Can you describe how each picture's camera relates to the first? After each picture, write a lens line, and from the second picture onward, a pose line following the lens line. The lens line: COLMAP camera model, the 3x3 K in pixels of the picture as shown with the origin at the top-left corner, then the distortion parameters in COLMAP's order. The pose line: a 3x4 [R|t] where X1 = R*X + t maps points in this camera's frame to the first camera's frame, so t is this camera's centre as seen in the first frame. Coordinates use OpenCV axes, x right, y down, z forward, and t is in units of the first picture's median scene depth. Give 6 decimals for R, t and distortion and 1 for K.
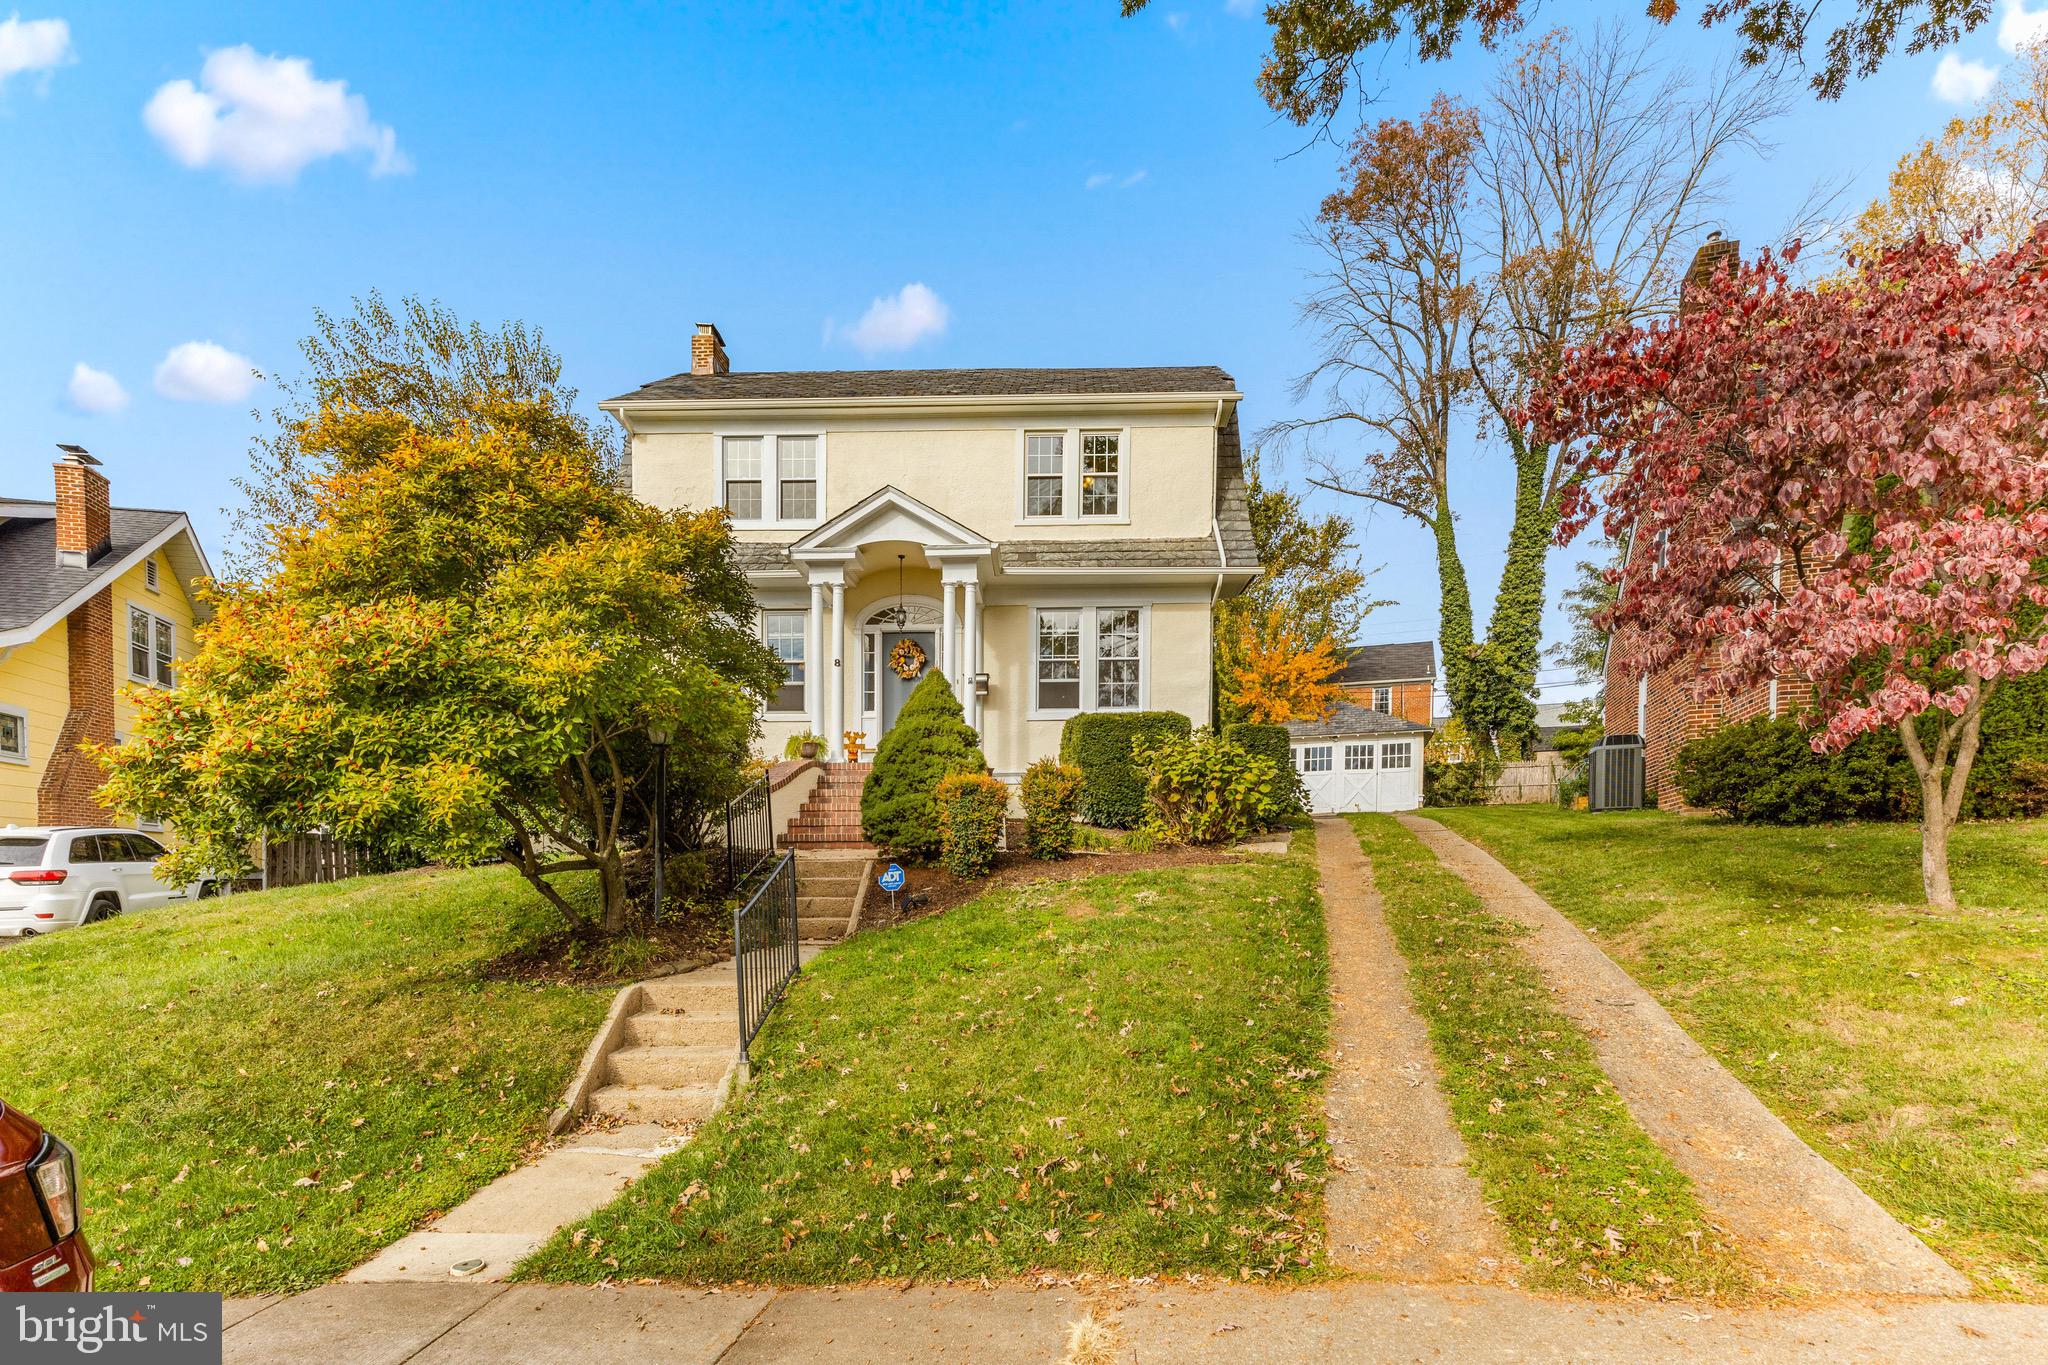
lens RADIAL K [[1011.7, 0, 1024.9], [0, 1011.7, 858.1], [0, 0, 1]] dist [0.001597, 0.000482]
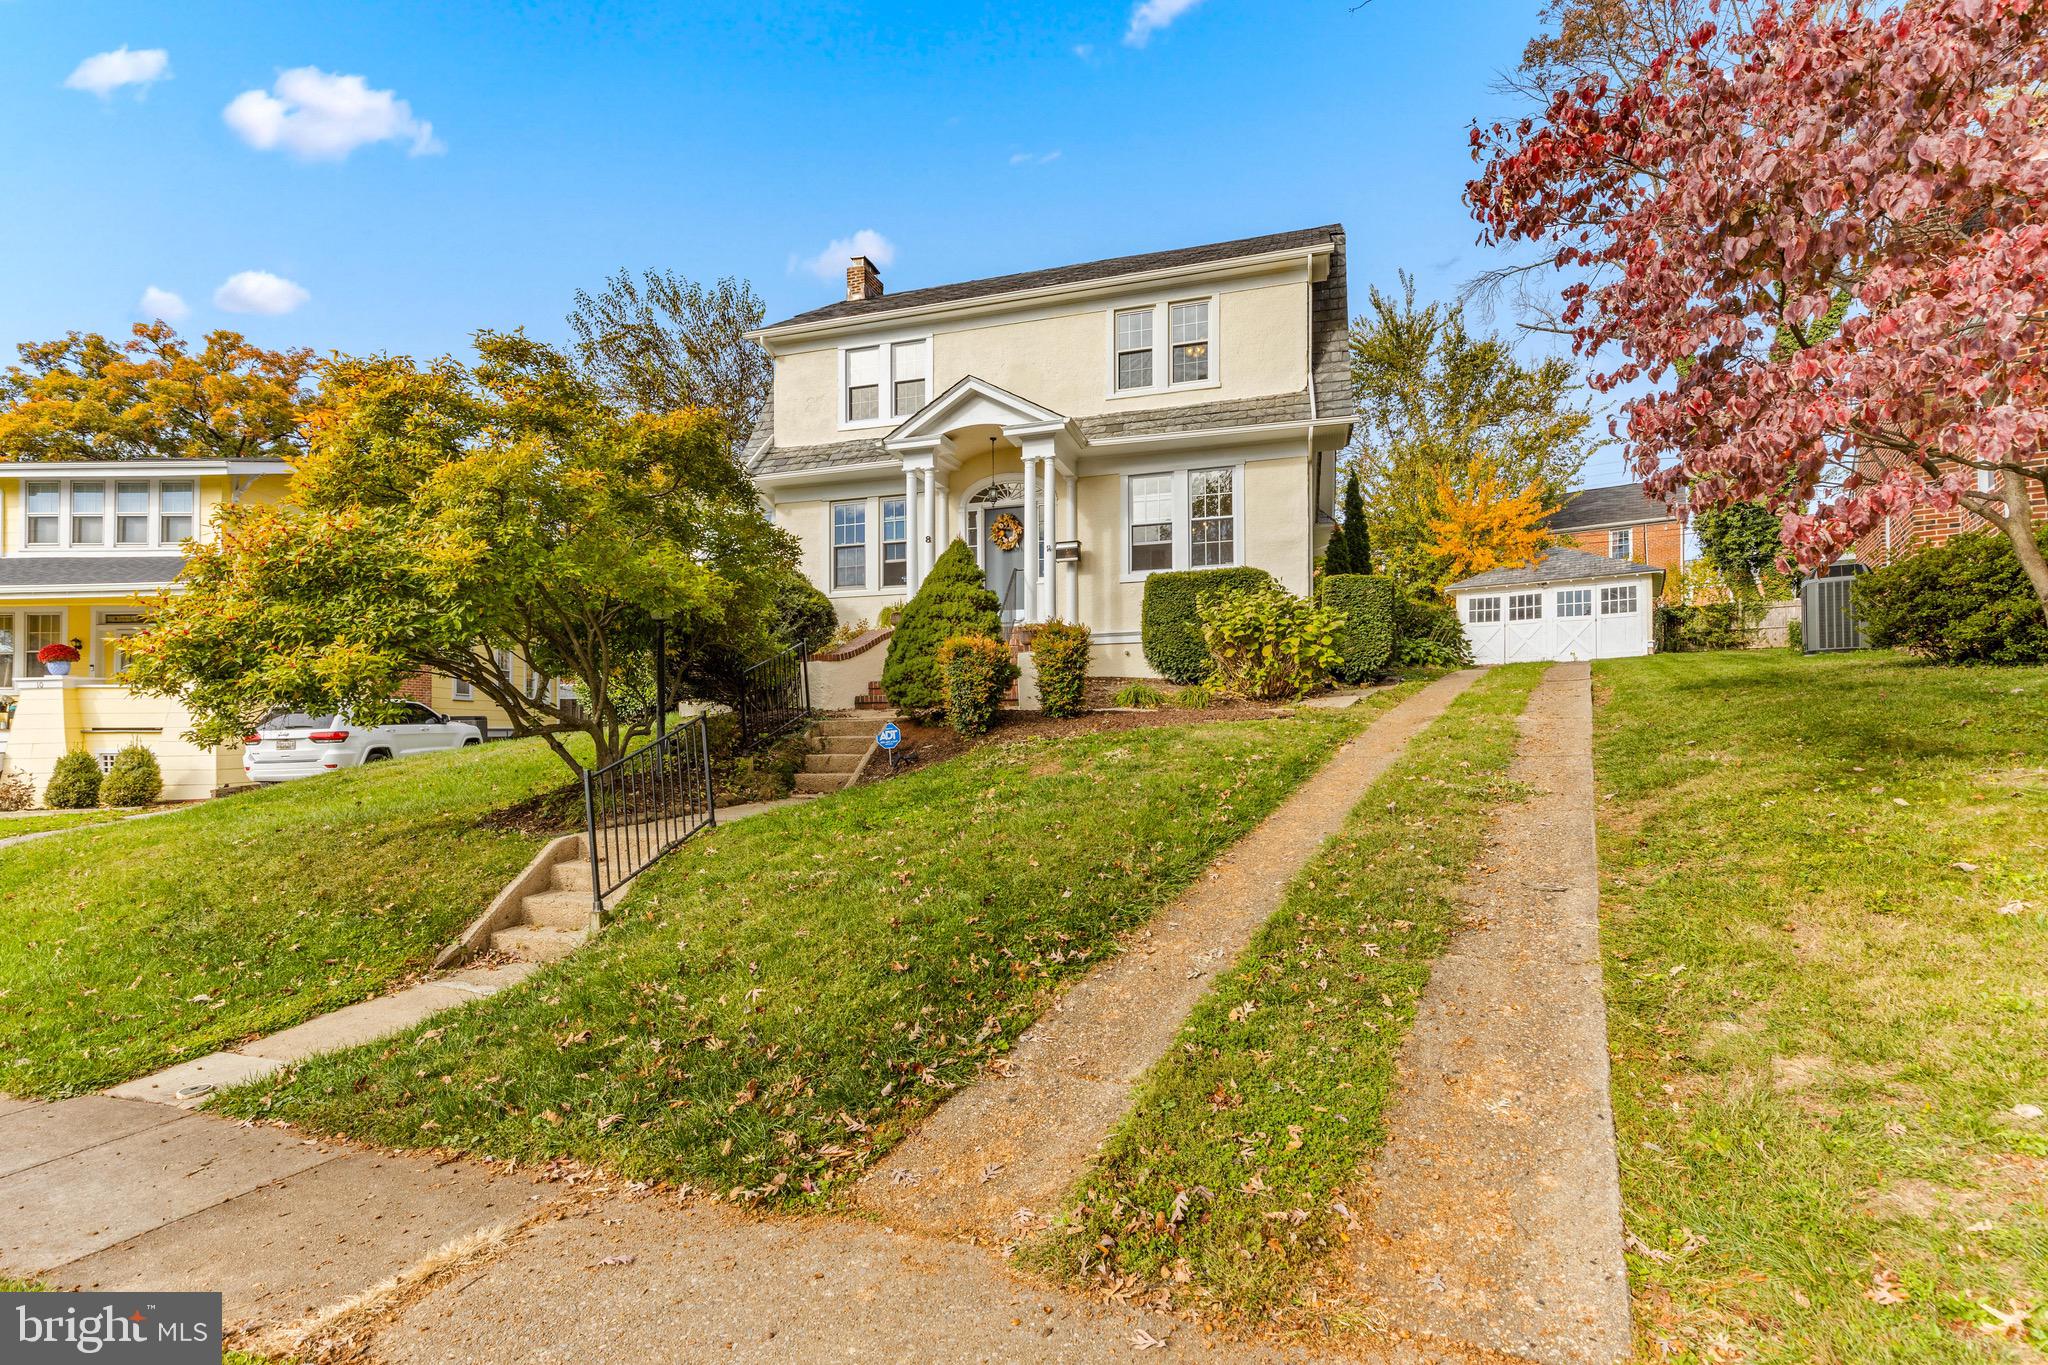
lens RADIAL K [[916.8, 0, 1025.8], [0, 916.8, 674.8], [0, 0, 1]] dist [0.003322, -0.000215]
pose [[0.961211, -0.021703, -0.274957, 0.168684], [0.010275, 0.999025, -0.042934, -0.001395], [0.275621, 0.038444, 0.960497, 0.067965]]
